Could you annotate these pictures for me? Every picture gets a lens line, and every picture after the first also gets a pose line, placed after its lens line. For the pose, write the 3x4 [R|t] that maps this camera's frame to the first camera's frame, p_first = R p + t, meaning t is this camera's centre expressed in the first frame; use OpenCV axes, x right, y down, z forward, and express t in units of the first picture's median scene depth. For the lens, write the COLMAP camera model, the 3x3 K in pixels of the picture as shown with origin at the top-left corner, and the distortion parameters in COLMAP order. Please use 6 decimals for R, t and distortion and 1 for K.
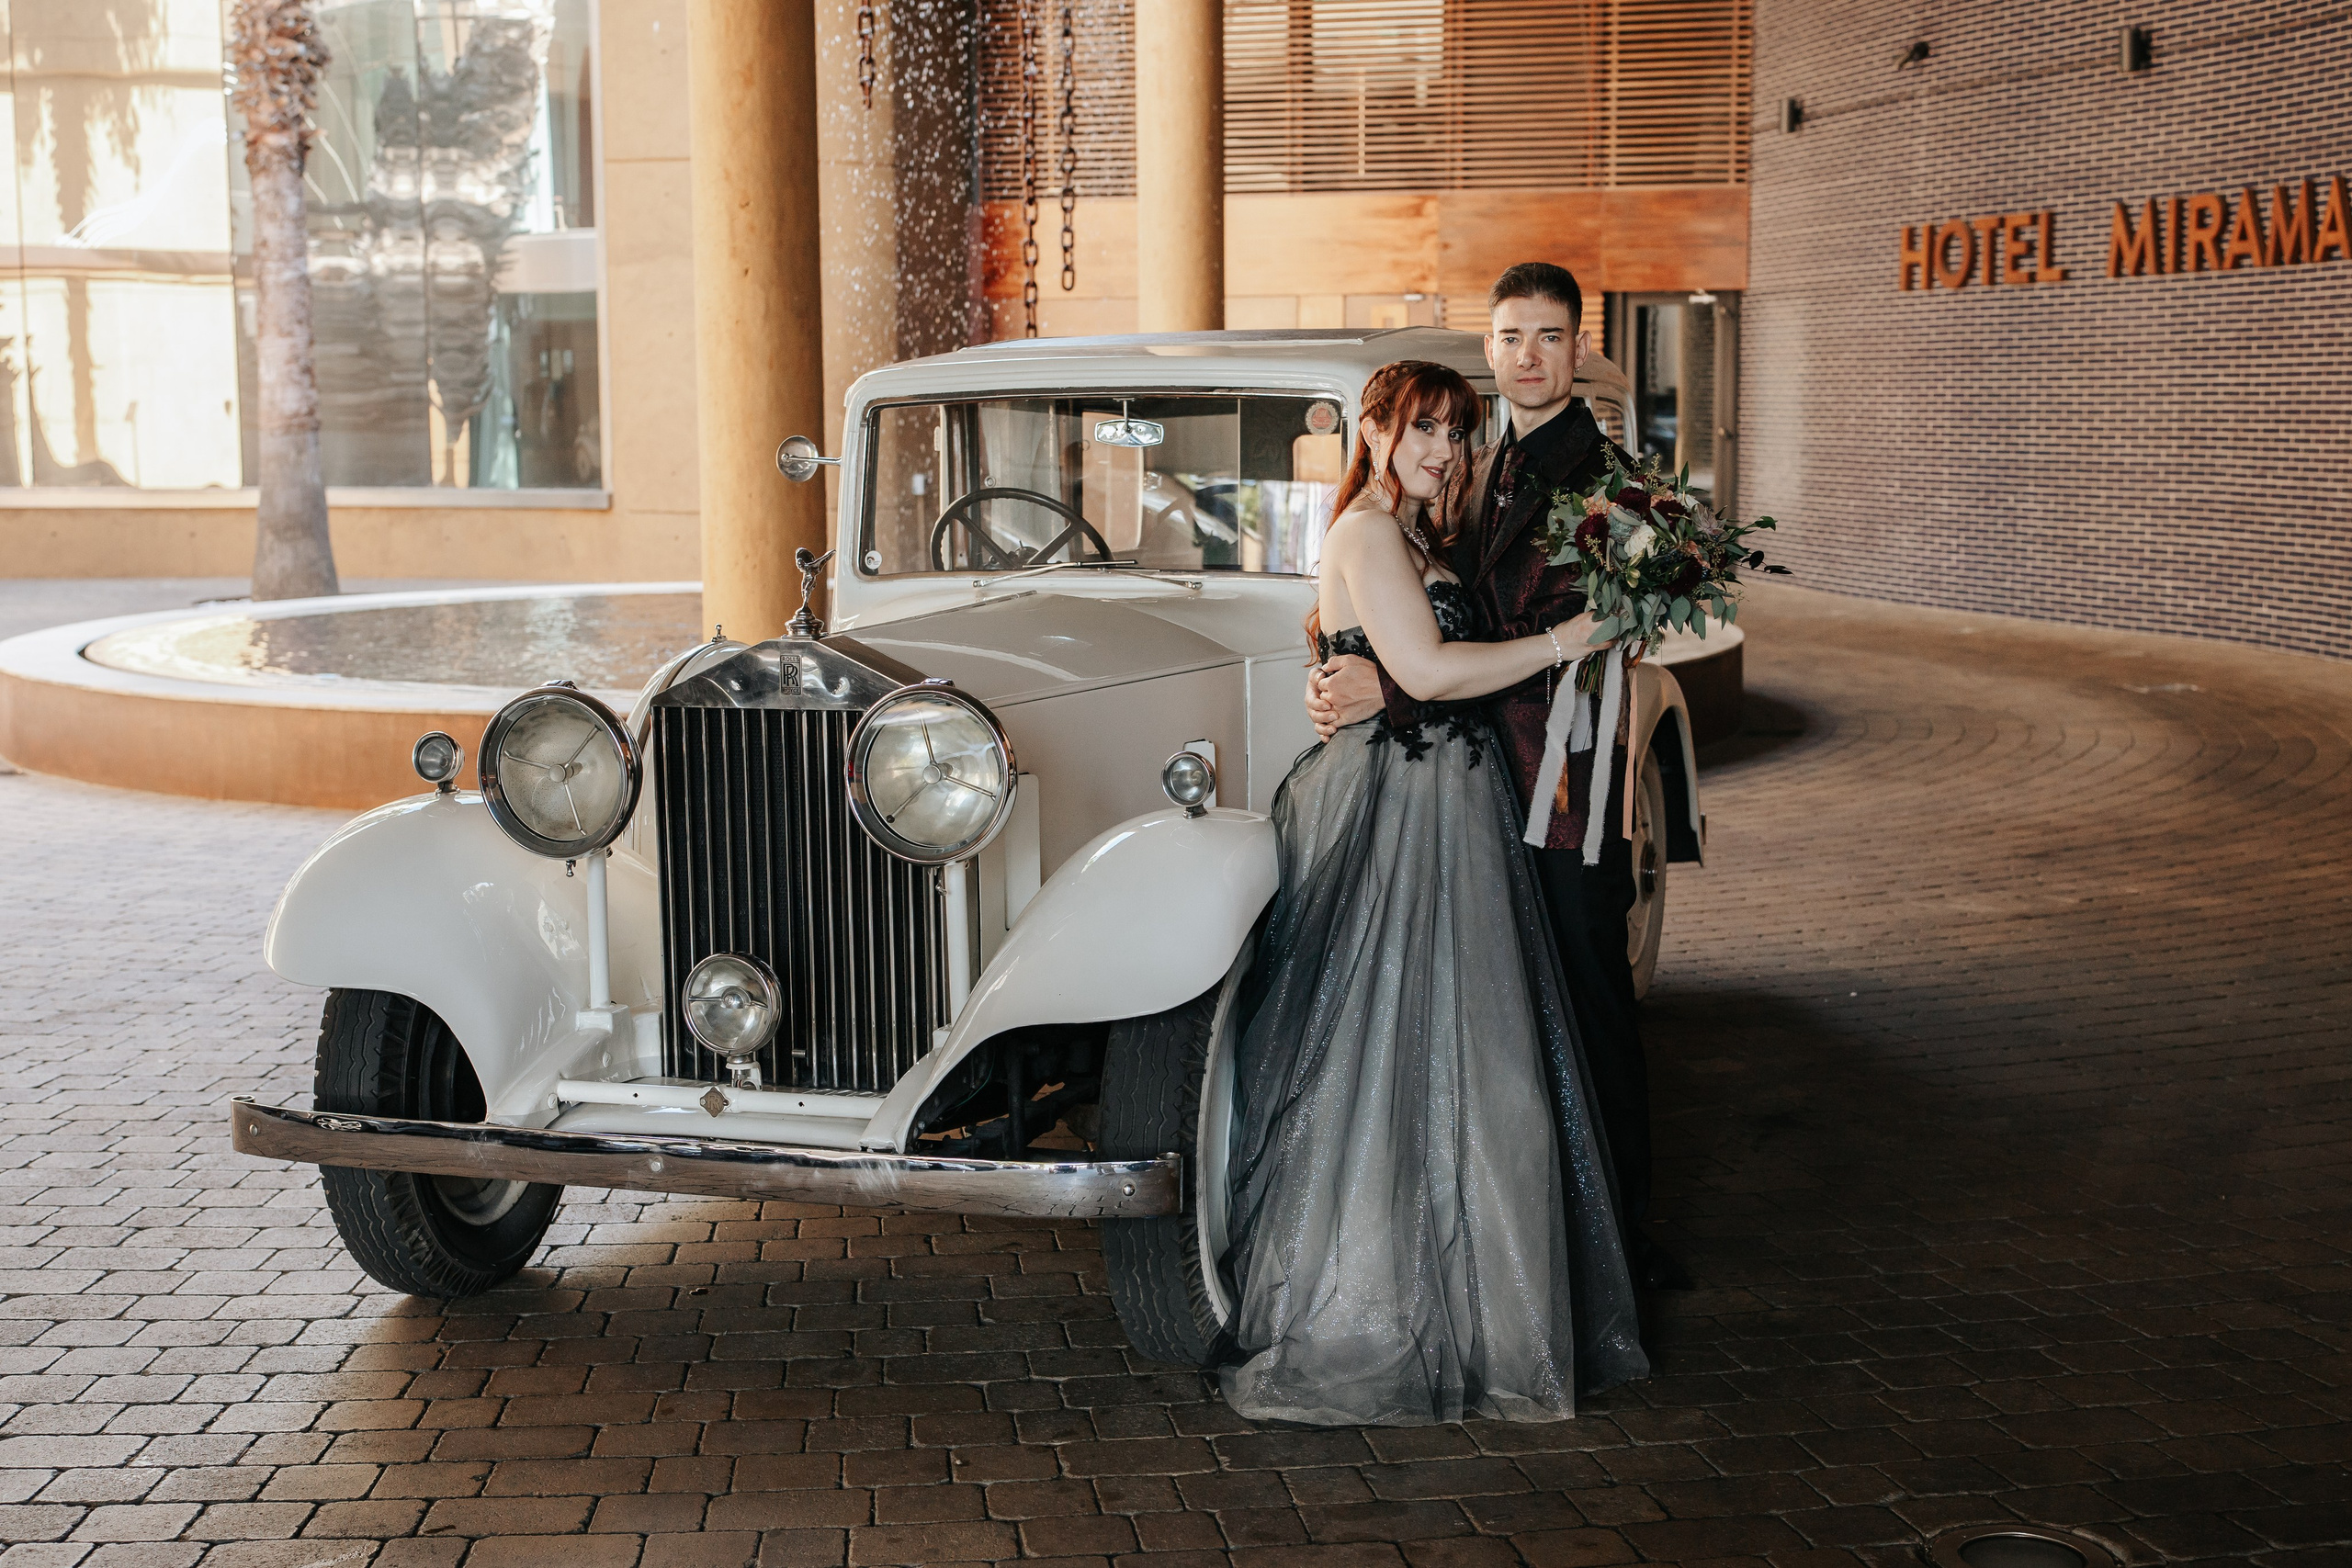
lens RADIAL K [[3370.8, 0, 1216.8], [0, 3370.8, 785.7], [0, 0, 1]] dist [0.064310, -0.040132]
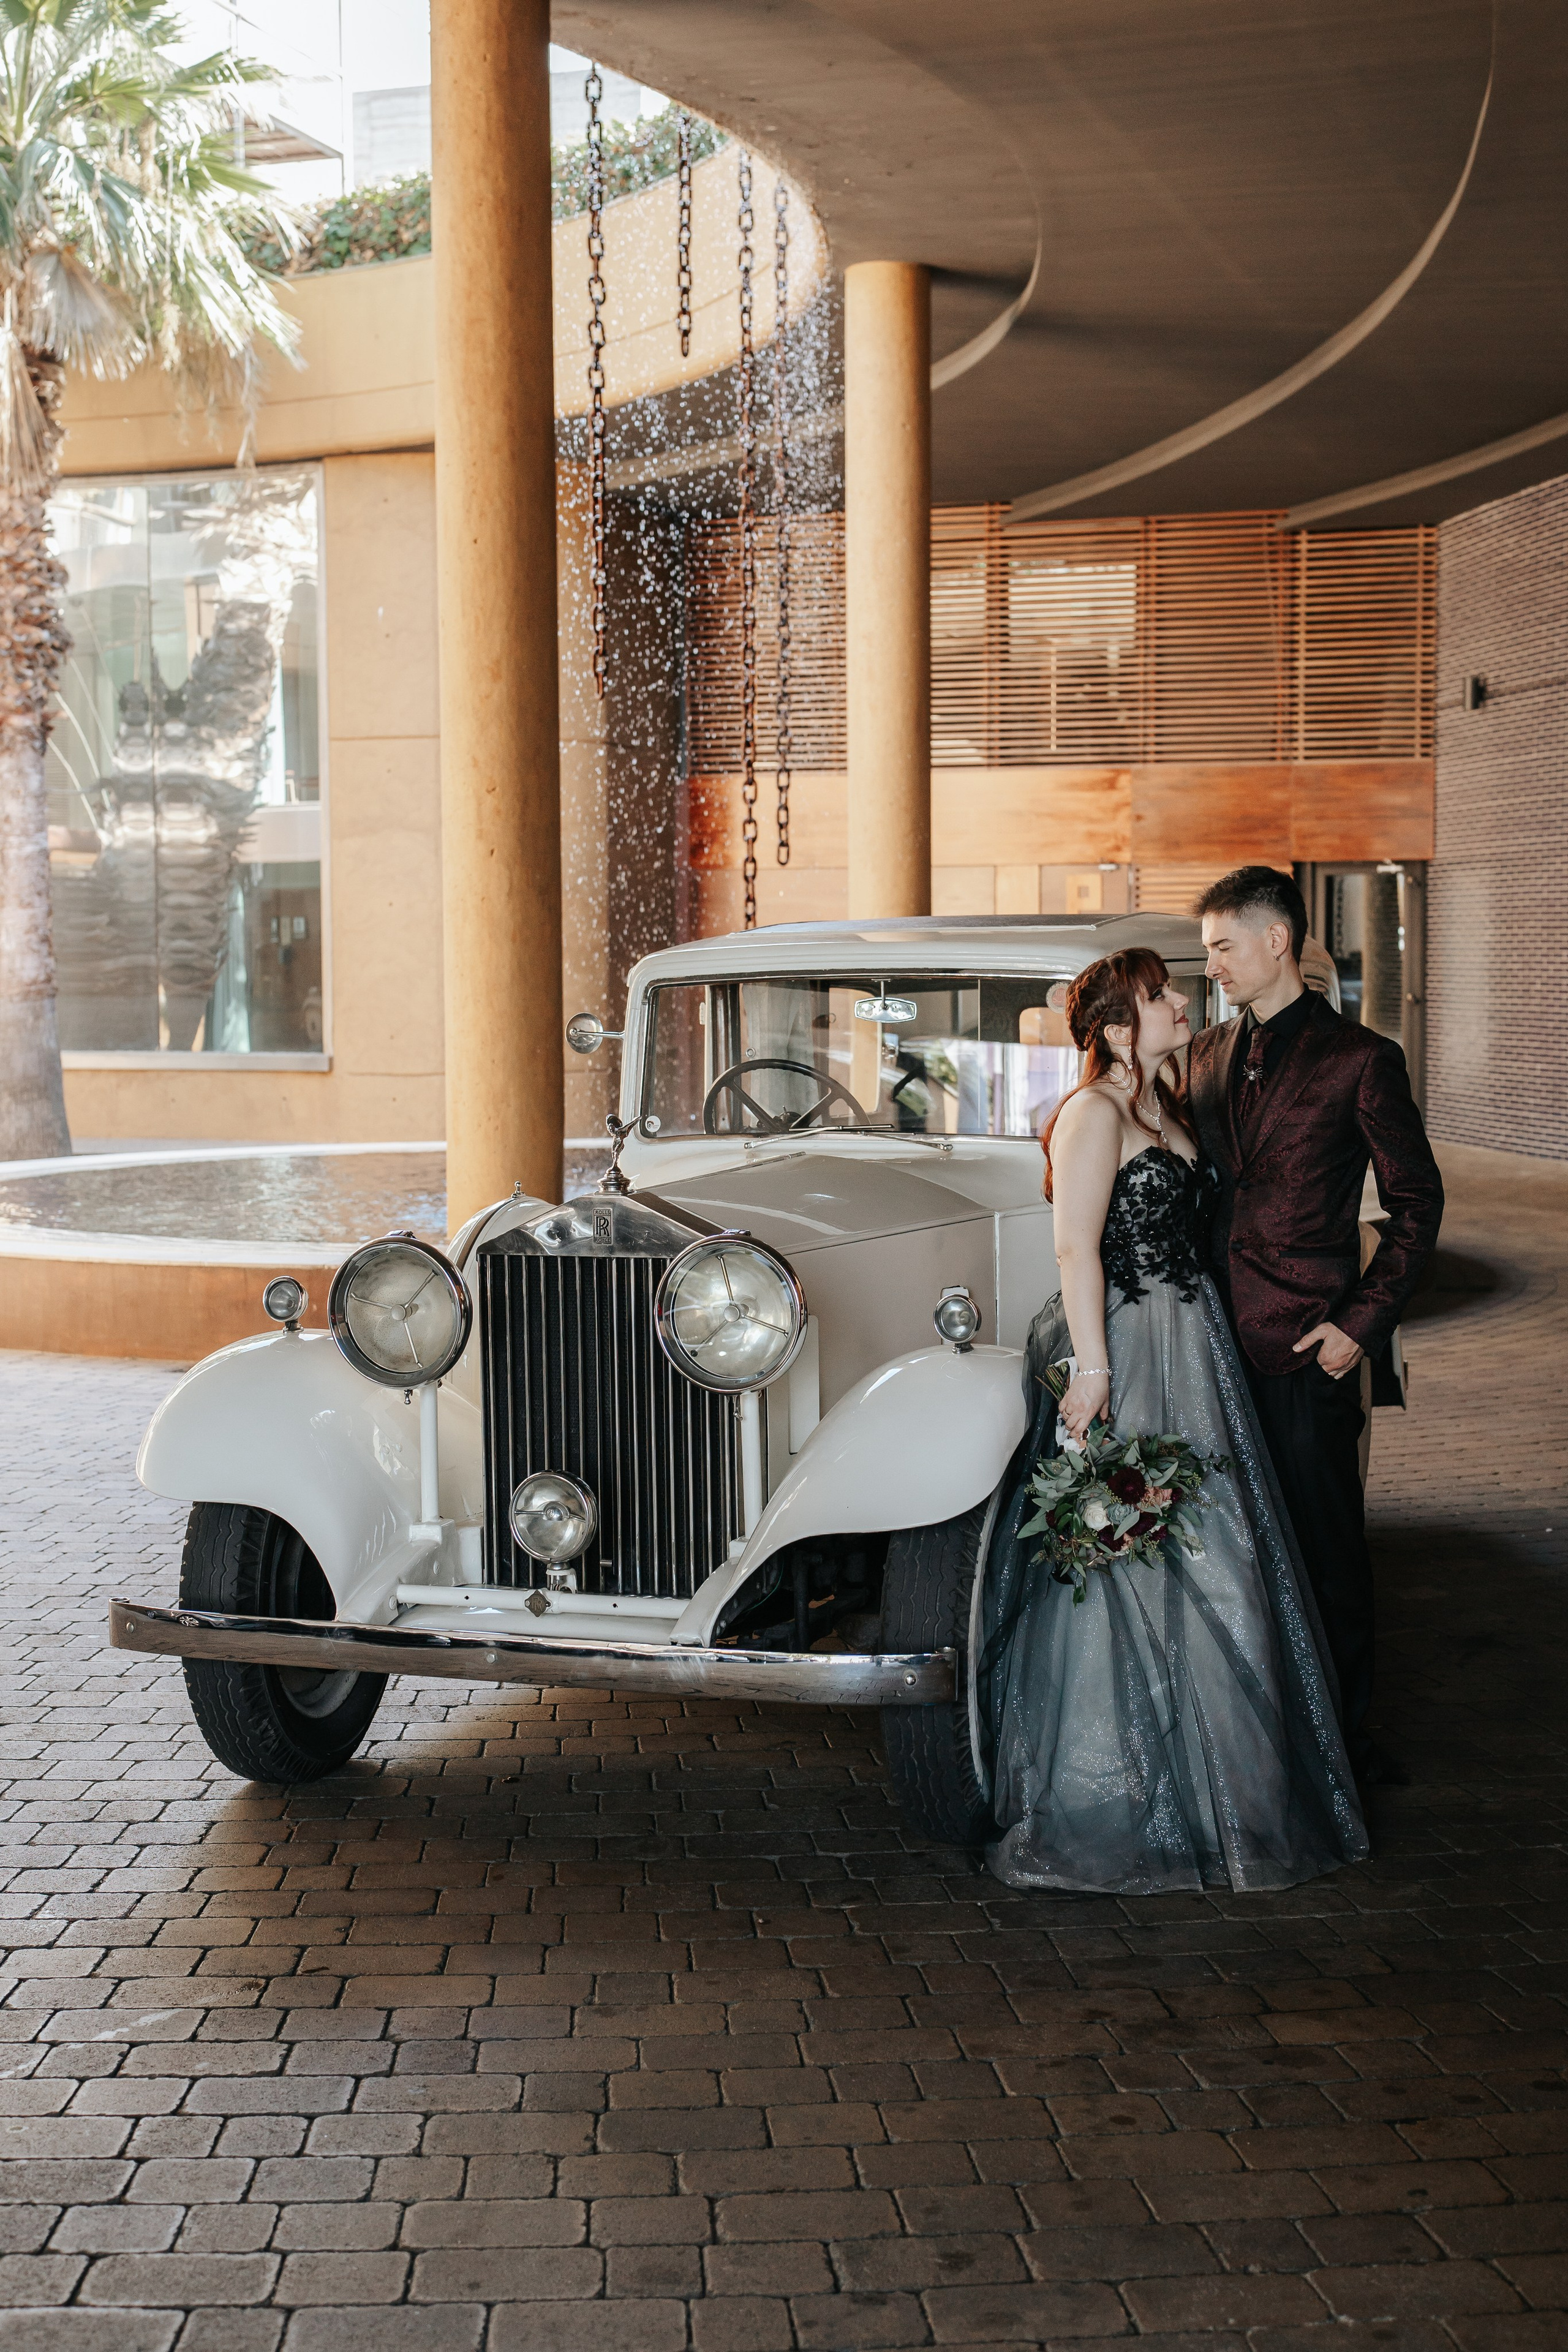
lens RADIAL K [[3371.1, 0, 794.6], [0, 3371.1, 1134.3], [0, 0, 1]] dist [0.064310, -0.040132]
pose [[0.999520, 0.001395, -0.030934, -0.023763], [-0.003325, 0.998045, -0.062412, 0.006047], [0.030786, 0.062485, 0.997571, -0.115283]]
